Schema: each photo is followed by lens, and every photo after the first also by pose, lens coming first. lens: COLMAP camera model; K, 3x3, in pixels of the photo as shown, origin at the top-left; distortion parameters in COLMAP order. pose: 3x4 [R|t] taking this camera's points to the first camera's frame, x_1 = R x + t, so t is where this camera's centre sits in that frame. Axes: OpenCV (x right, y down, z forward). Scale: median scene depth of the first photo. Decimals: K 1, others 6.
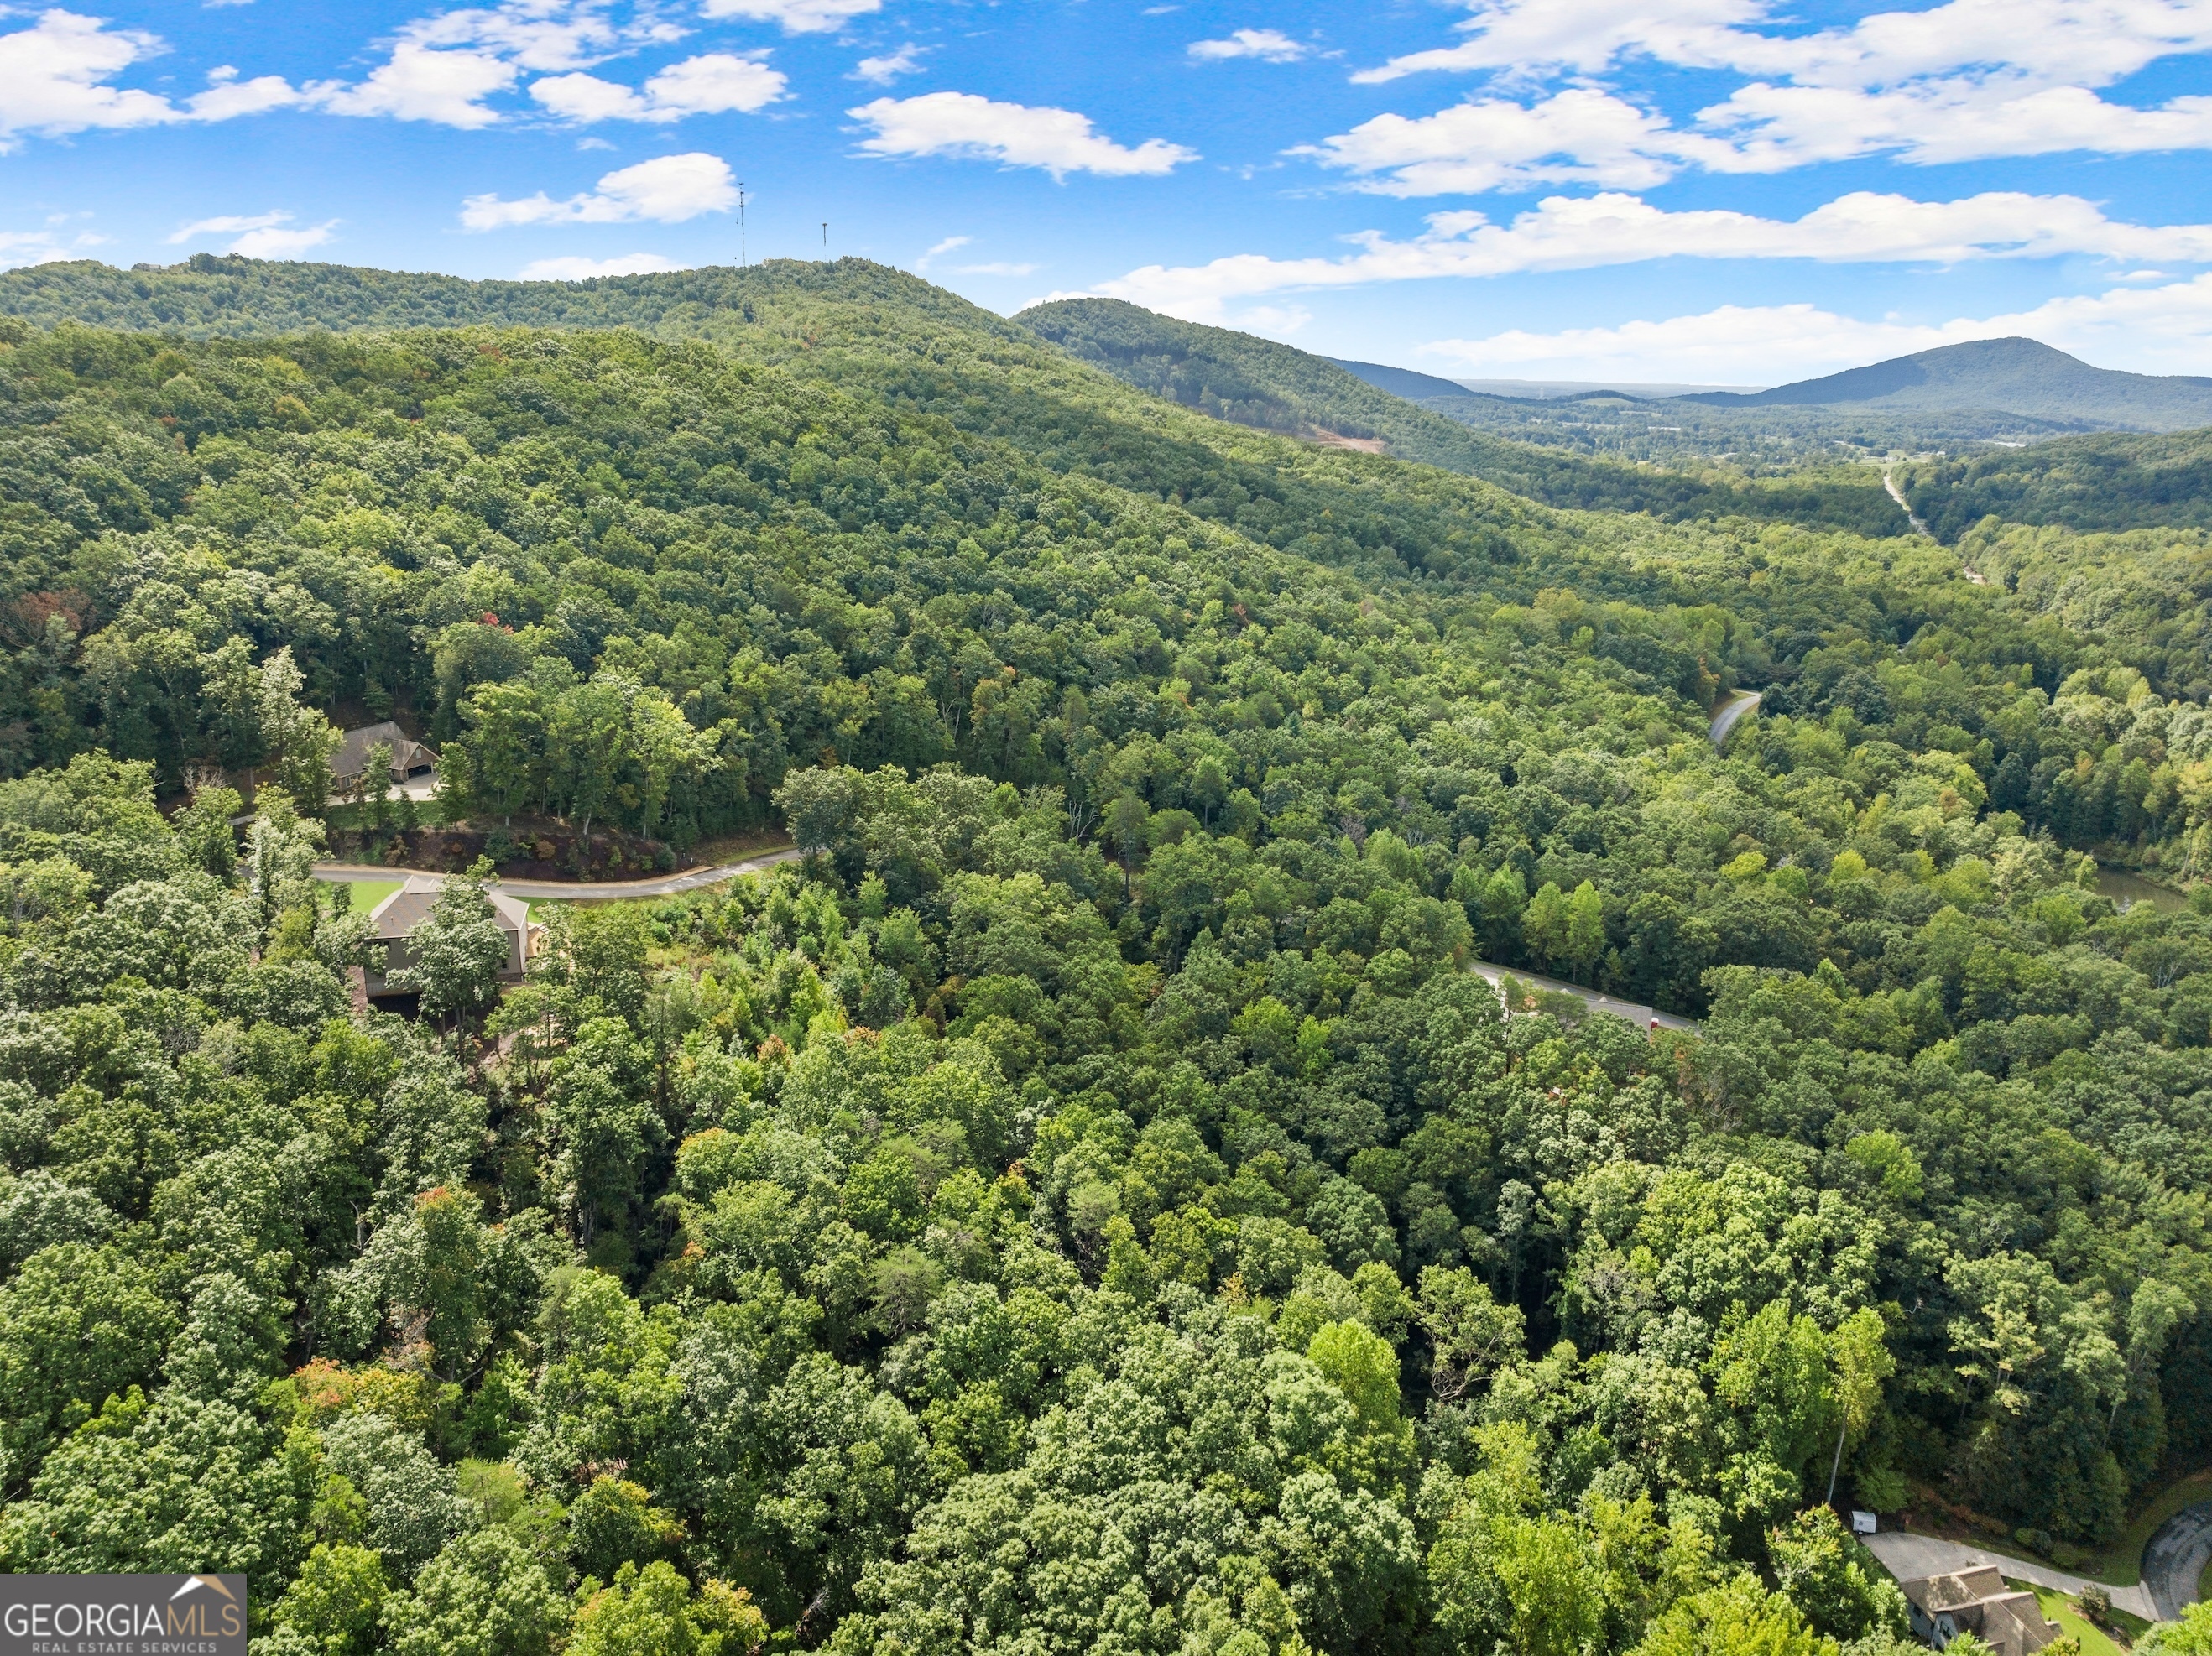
lens RADIAL K [[1551.9, 0, 1111.9], [0, 1551.9, 831.6], [0, 0, 1]] dist [-0.041072, 0.008855]
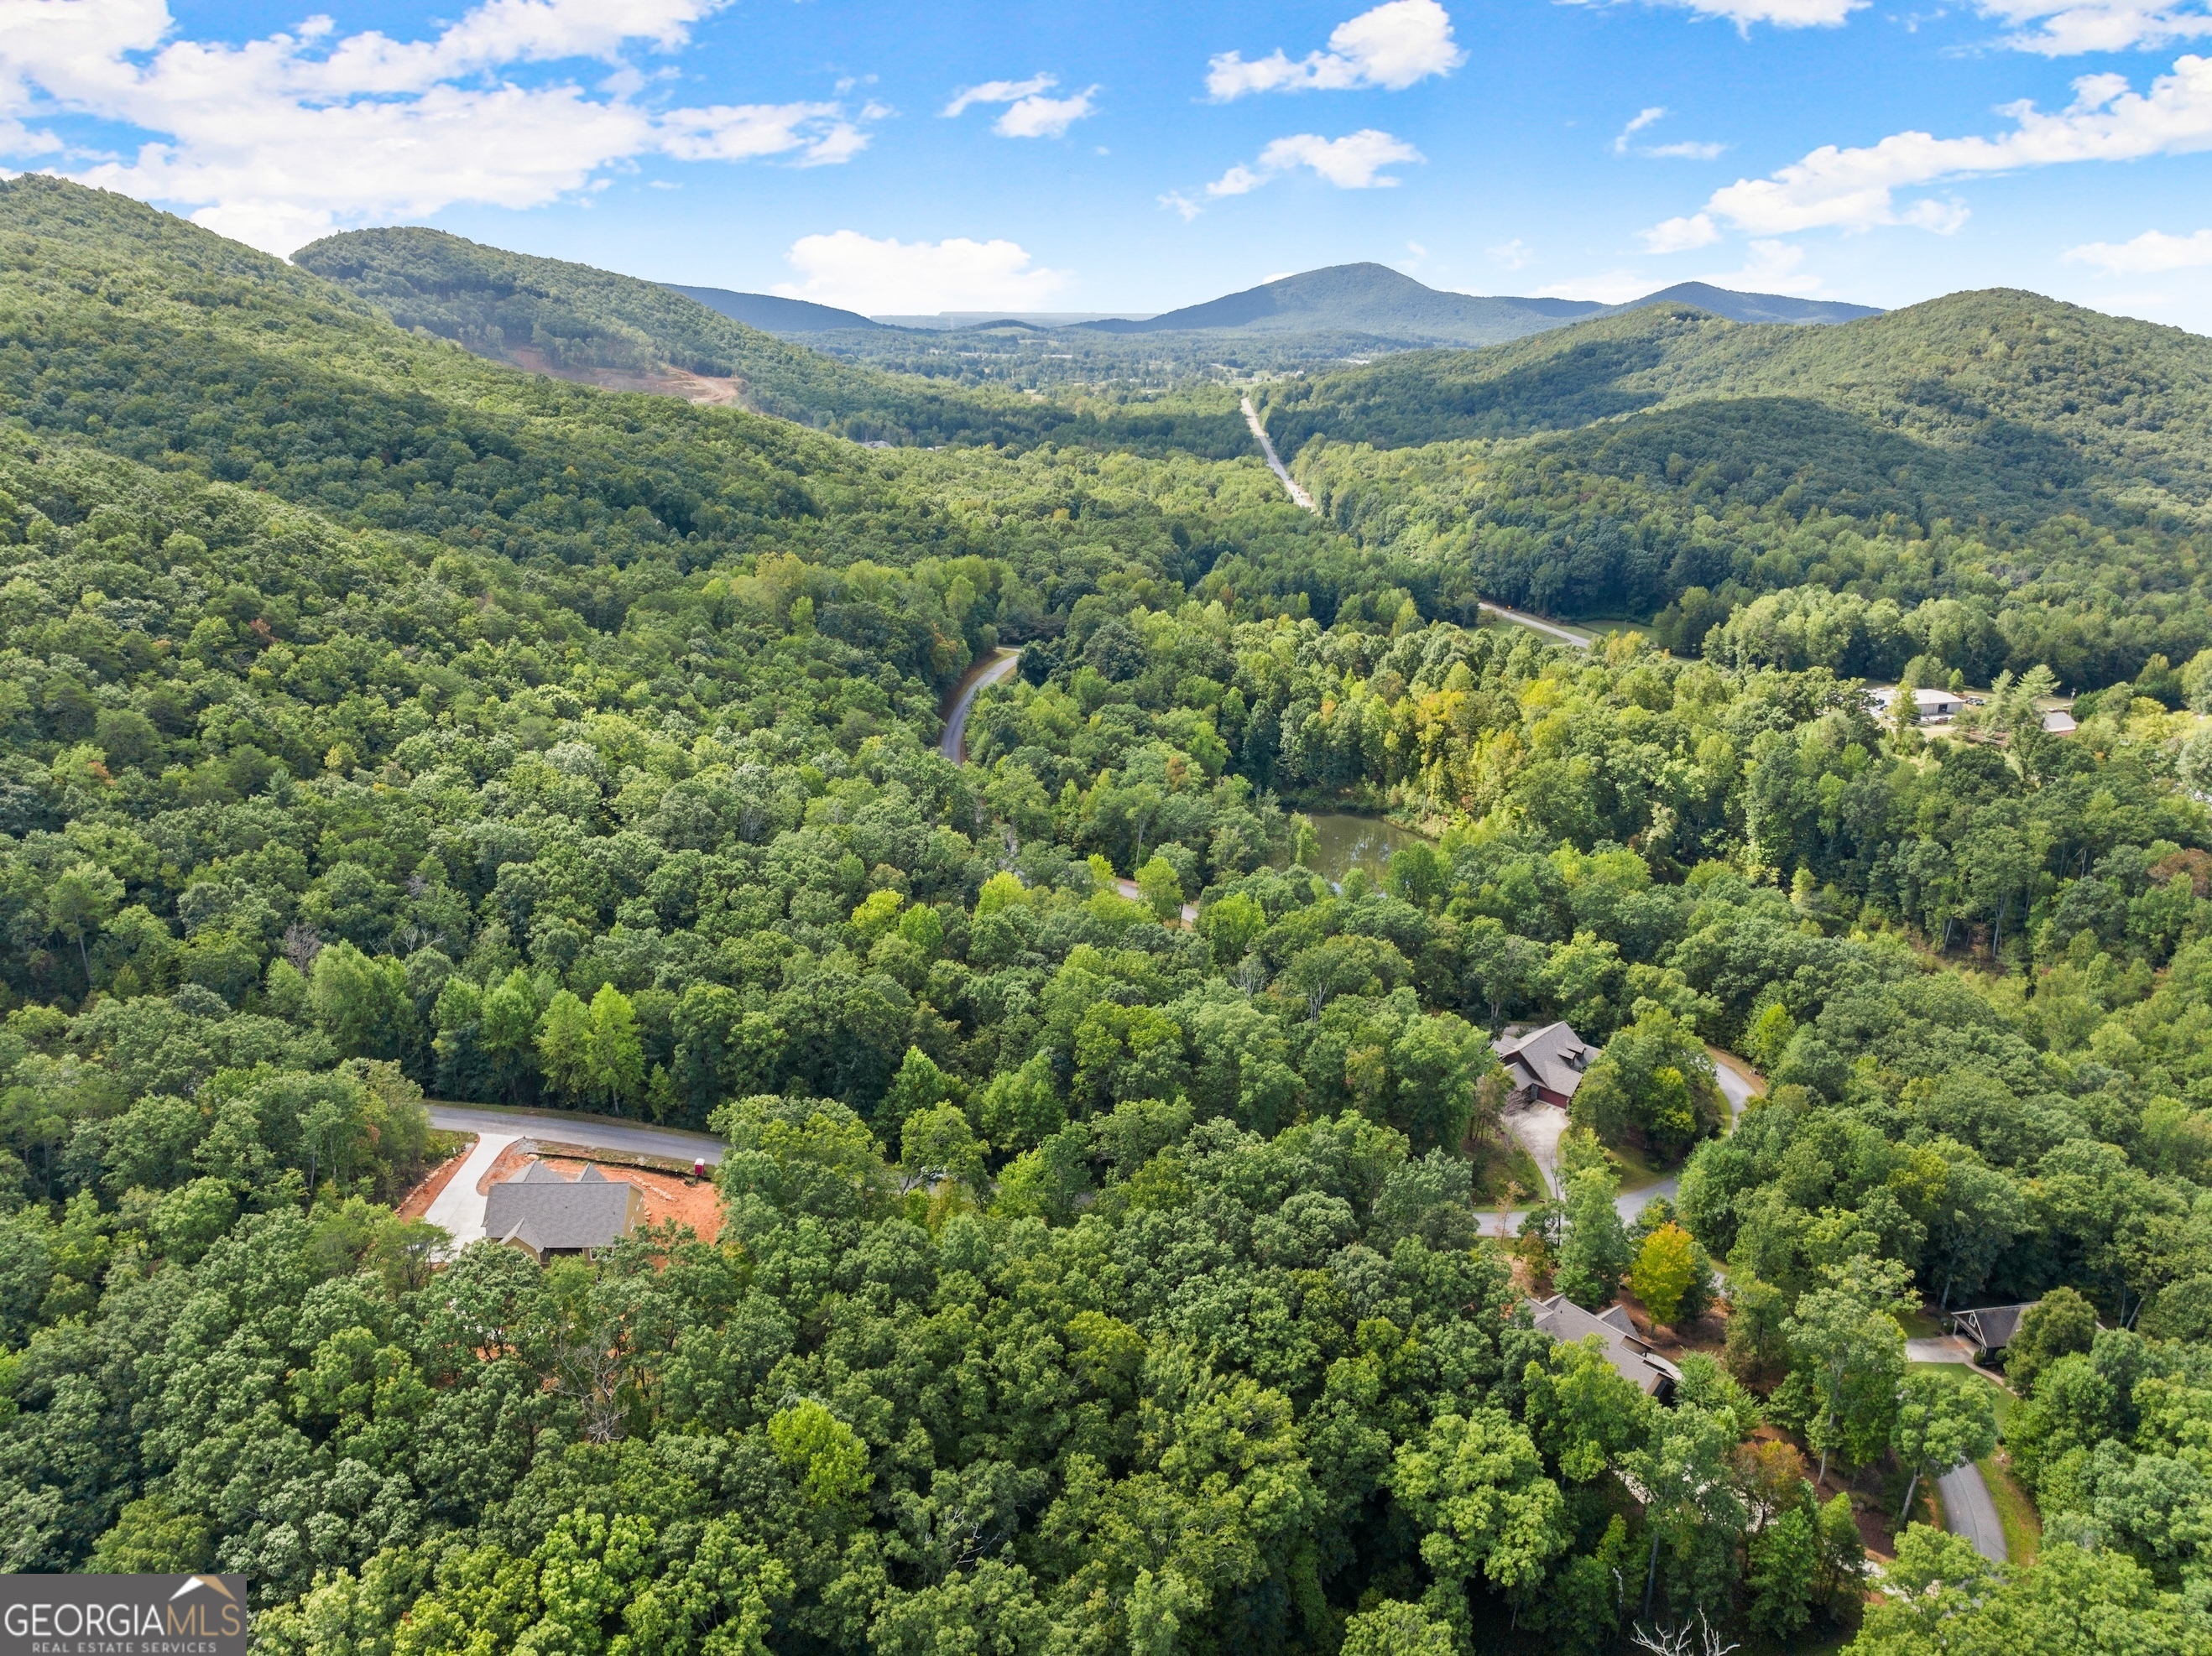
lens RADIAL K [[1557.8, 0, 1103.0], [0, 1557.8, 827.1], [0, 0, 1]] dist [-0.037591, -0.001517]
pose [[0.939179, -0.116235, 0.323159, 0.182480], [0.104472, 0.993084, 0.053573, -0.036181], [-0.327151, -0.016553, 0.944827, 0.127390]]
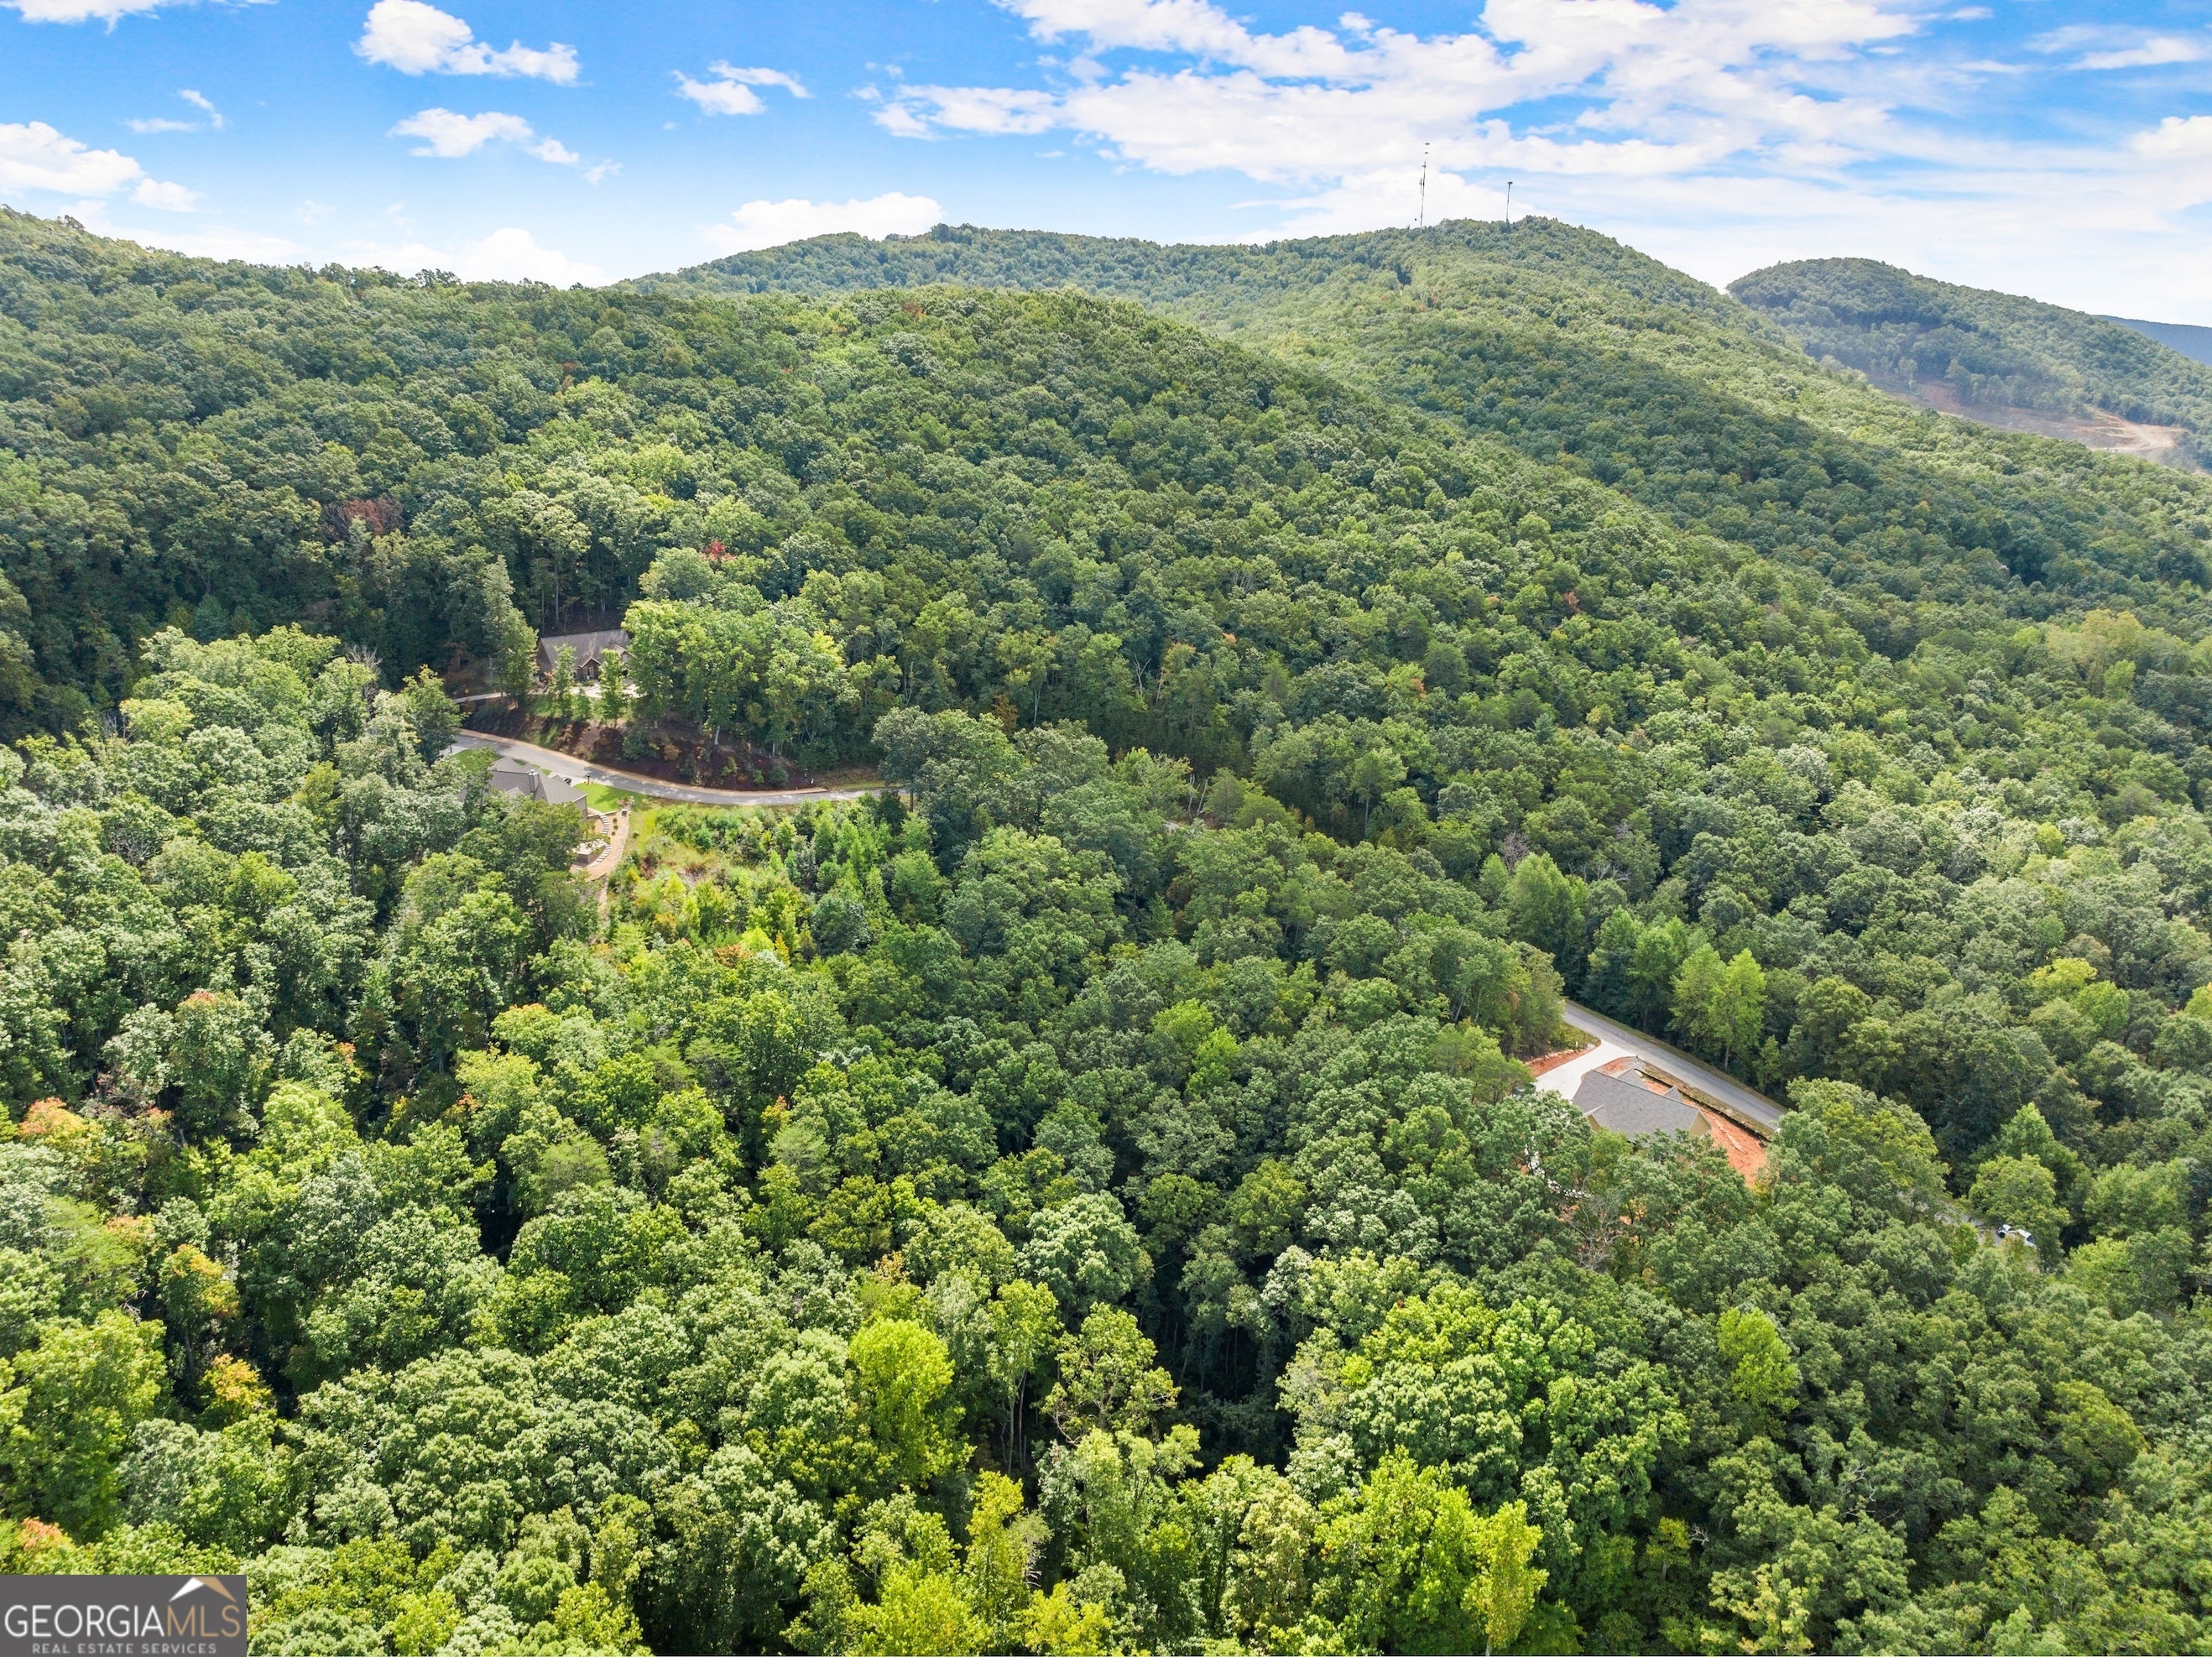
lens RADIAL K [[1557.9, 0, 1103.0], [0, 1557.9, 827.6], [0, 0, 1]] dist [-0.037591, -0.001517]
pose [[0.885690, 0.141876, -0.442069, 0.218959], [-0.134063, 0.989758, 0.049052, -0.016631], [0.444501, 0.015820, 0.895639, 0.065805]]
